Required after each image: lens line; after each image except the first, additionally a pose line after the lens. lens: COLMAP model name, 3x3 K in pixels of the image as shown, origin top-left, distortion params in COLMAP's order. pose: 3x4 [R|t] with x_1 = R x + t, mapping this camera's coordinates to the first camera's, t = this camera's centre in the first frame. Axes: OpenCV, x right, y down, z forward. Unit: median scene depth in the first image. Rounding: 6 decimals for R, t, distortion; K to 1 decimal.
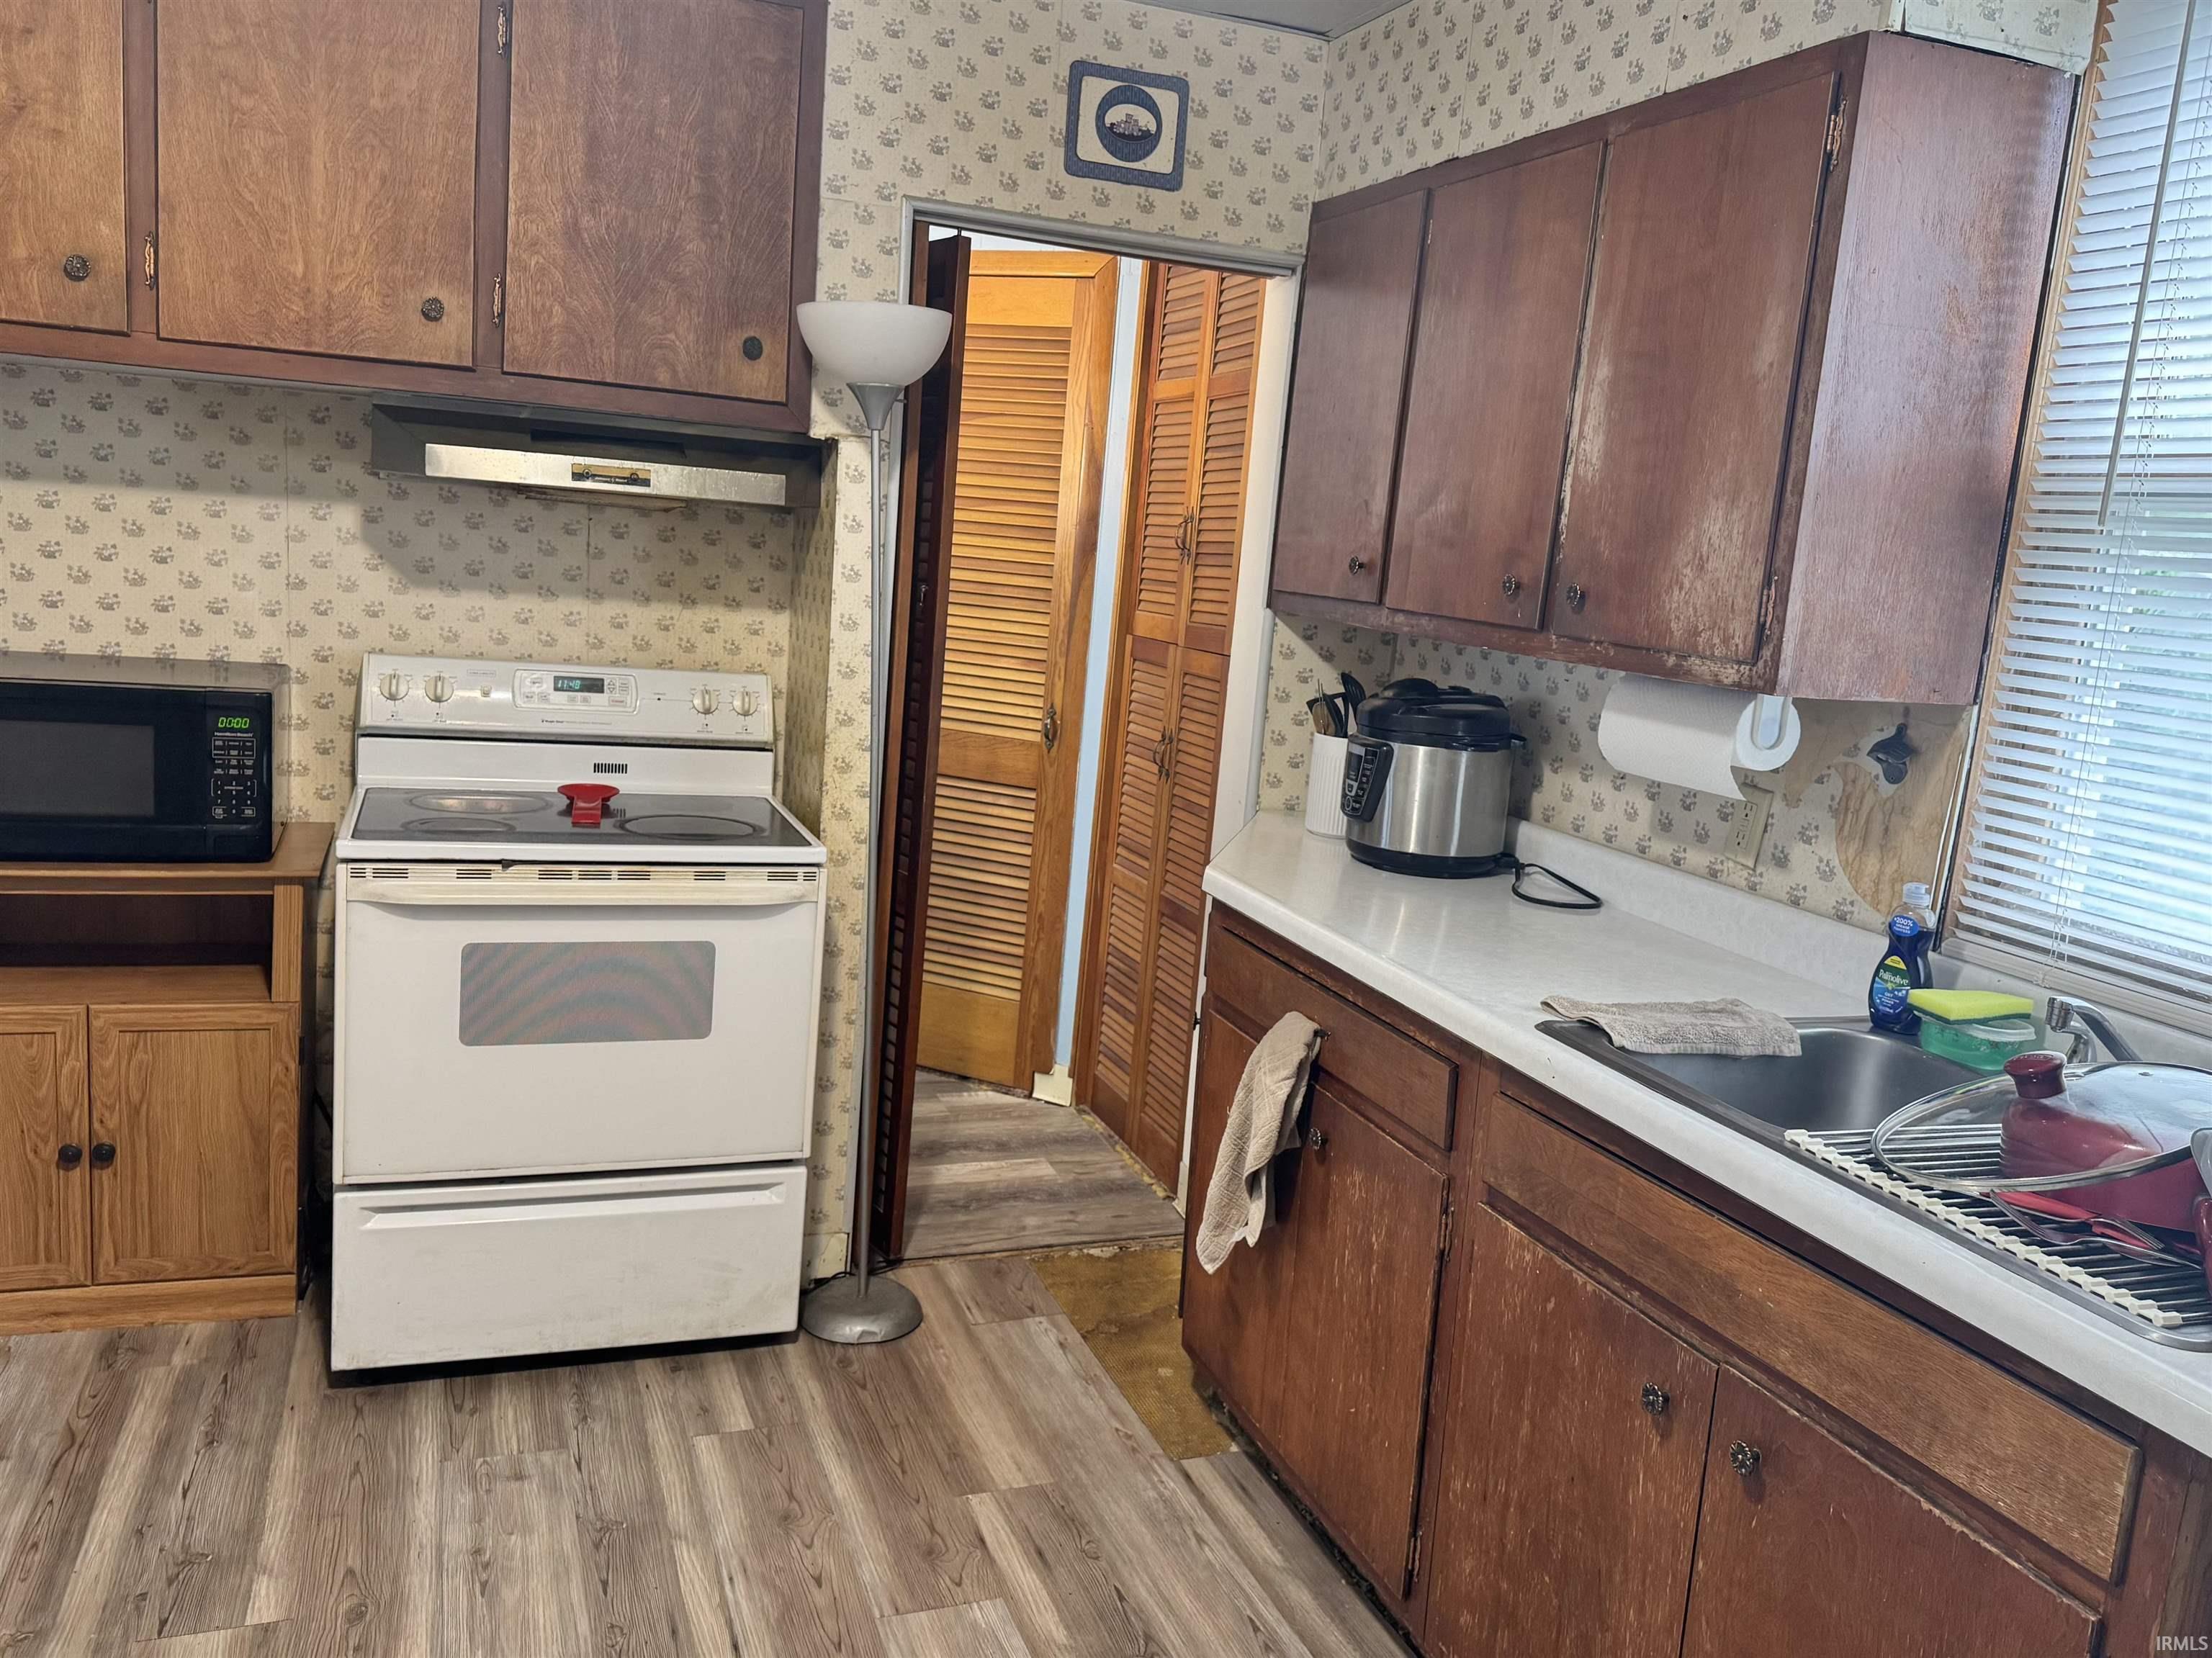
lens RADIAL K [[1722.1, 0, 1106.0], [0, 1722.1, 829.0], [0, 0, 1]] dist [0.010290, -0.000635]
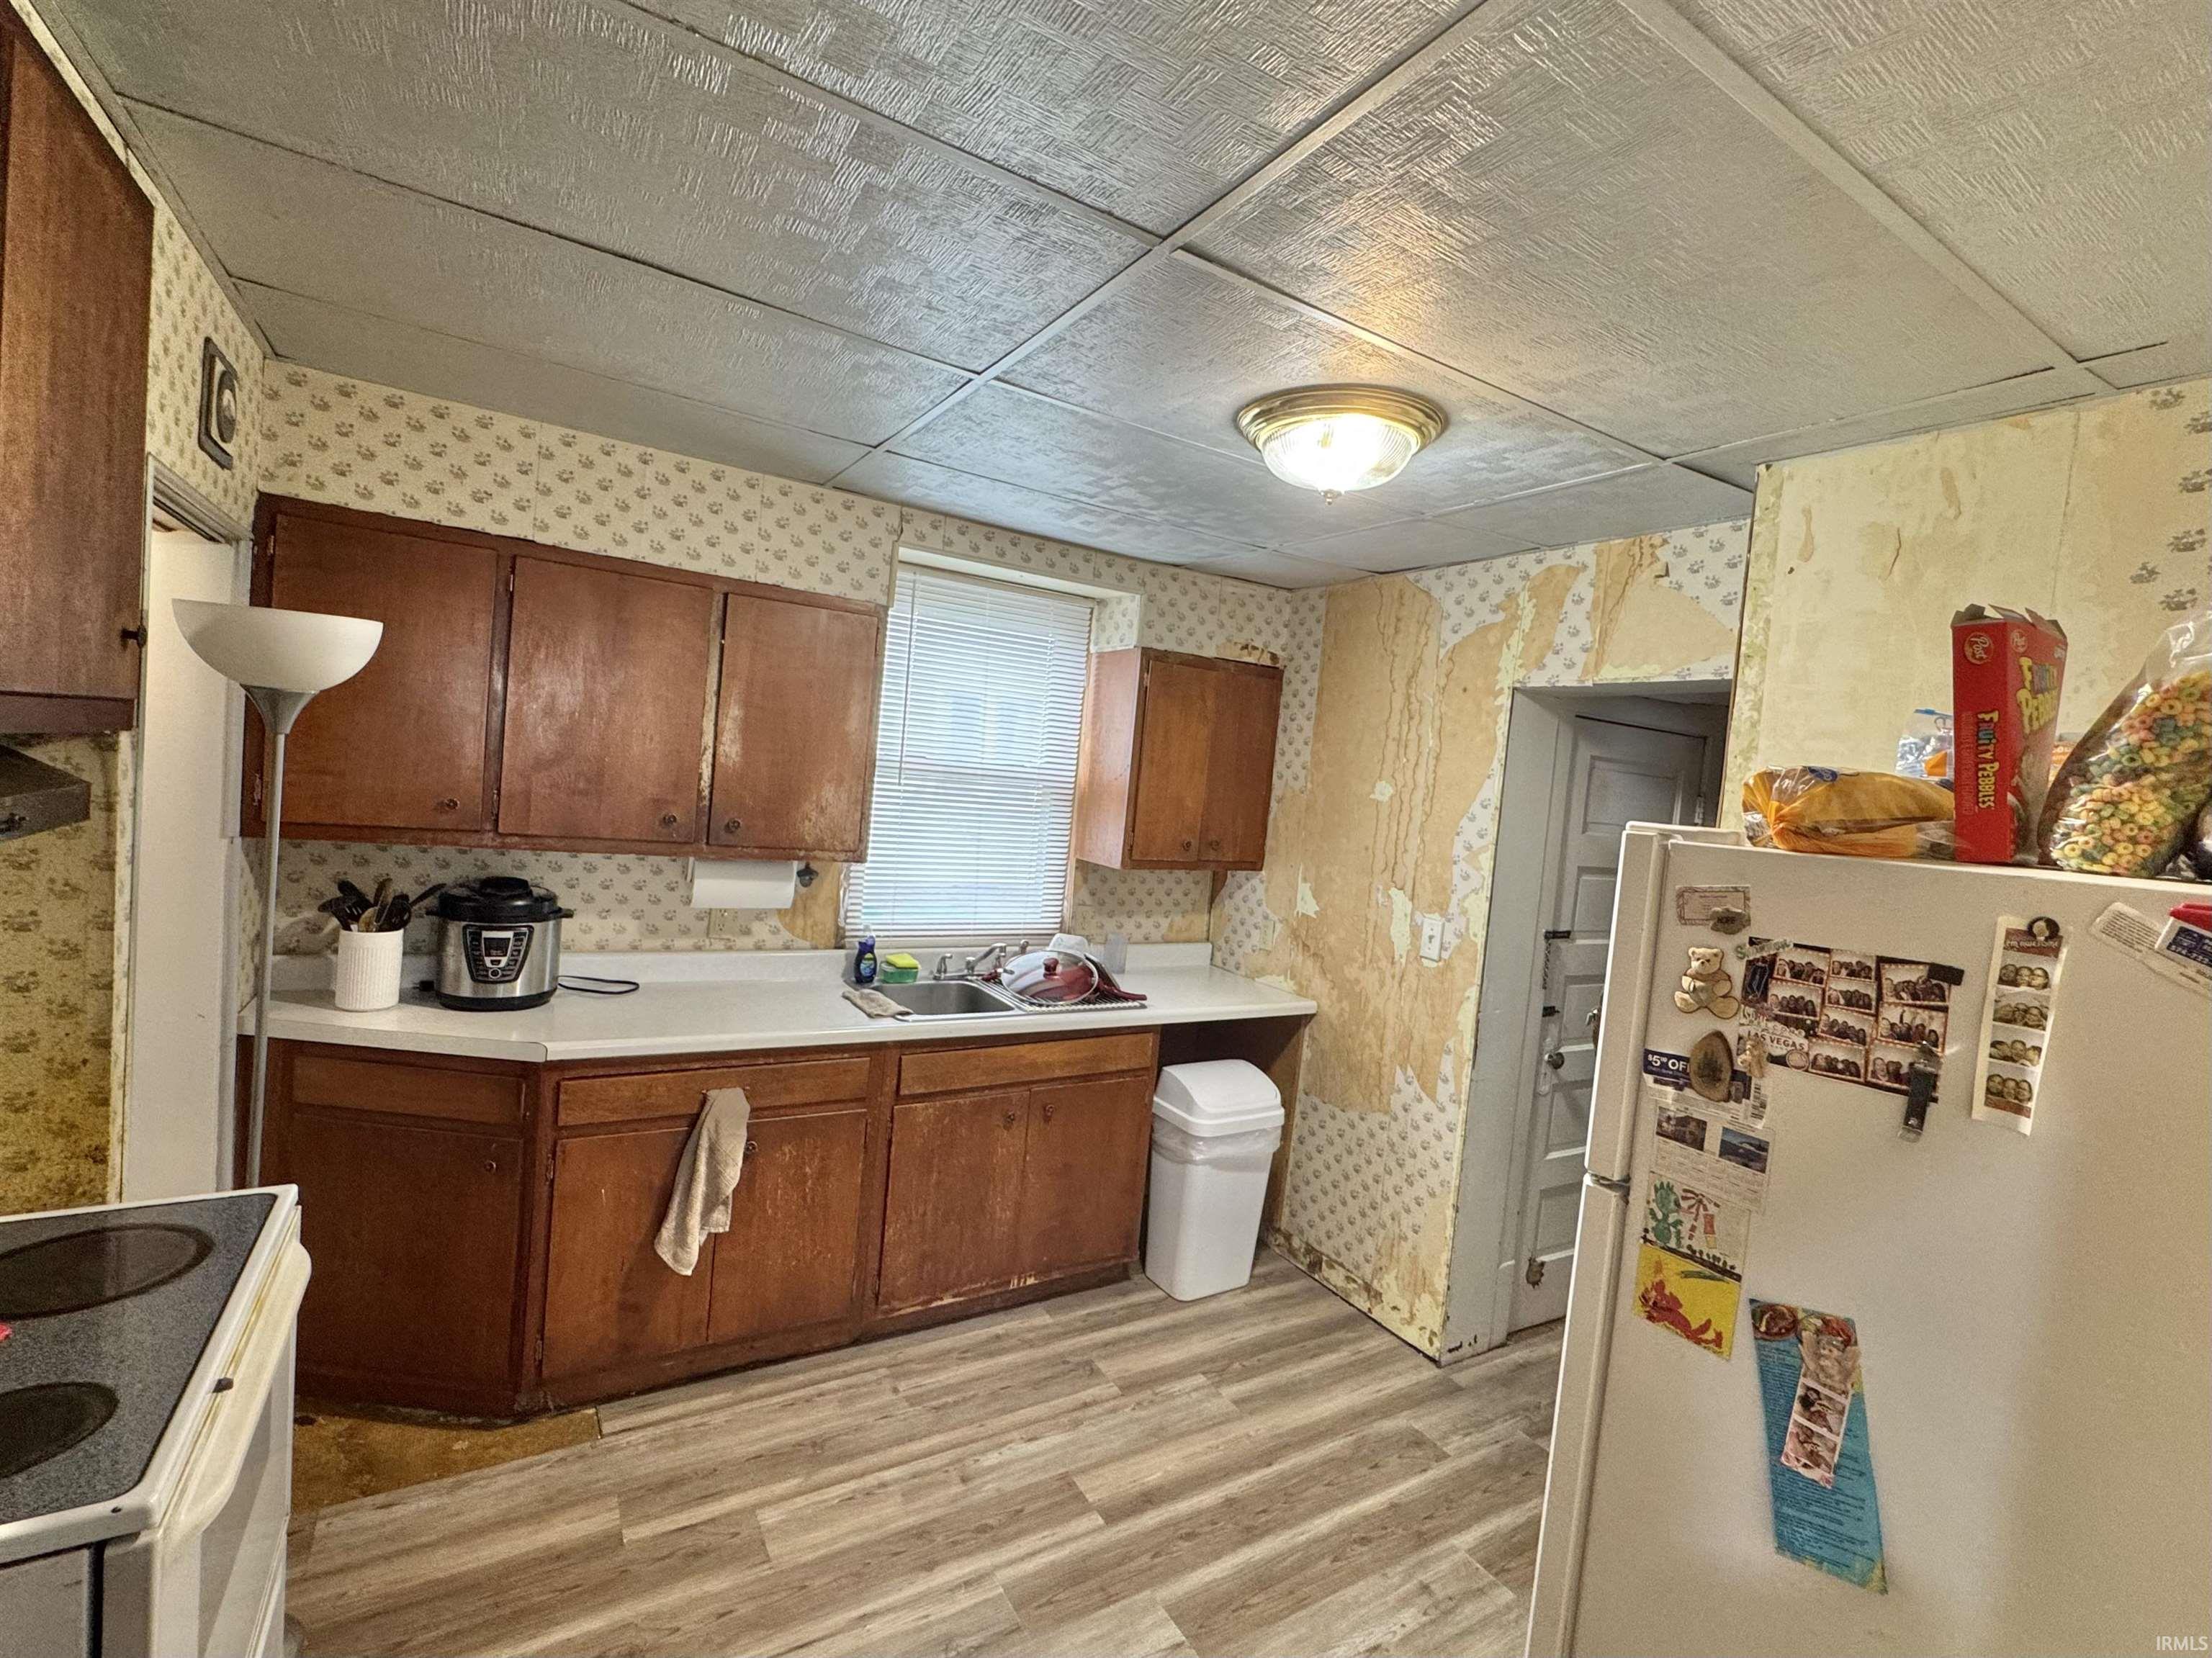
lens RADIAL K [[982.7, 0, 1106.0], [0, 982.7, 829.0], [0, 0, 1]] dist [-0.000661, 0.000170]
pose [[-0.178693, -0.148666, 0.972609, -0.860221], [0.061901, 0.984862, 0.161911, -0.278044], [-0.981956, 0.089138, -0.166785, 0.753050]]
